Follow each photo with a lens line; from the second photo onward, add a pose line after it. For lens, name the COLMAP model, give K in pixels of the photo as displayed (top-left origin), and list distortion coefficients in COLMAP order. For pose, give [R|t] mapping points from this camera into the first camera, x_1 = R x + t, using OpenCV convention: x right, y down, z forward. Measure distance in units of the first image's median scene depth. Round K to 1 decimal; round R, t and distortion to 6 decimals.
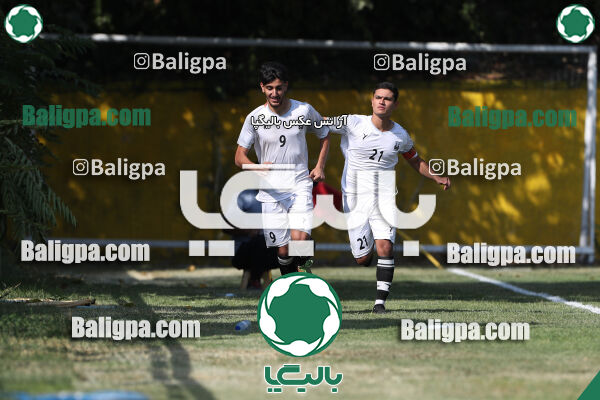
lens RADIAL K [[3622.3, 0, 300.0], [0, 3622.3, 200.0], [0, 0, 1]] dist [-0.036542, 31.812860]
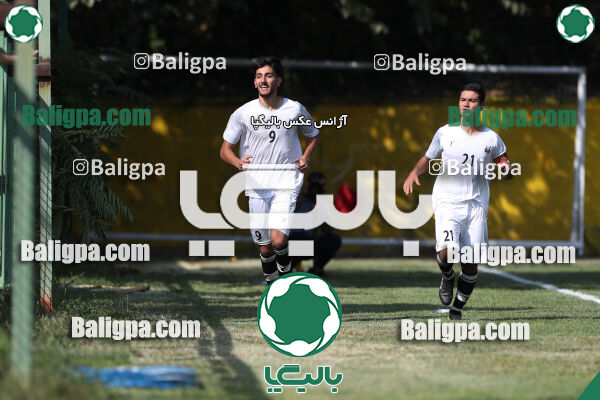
lens RADIAL K [[3612.8, 0, 300.0], [0, 3612.8, 200.0], [0, 0, 1]] dist [0.638580, 26.300819]
pose [[0.999990, 0.002970, 0.003358, -0.012611], [-0.002974, 0.999995, 0.001319, -0.001620], [-0.003354, -0.001329, 0.999993, -0.151433]]
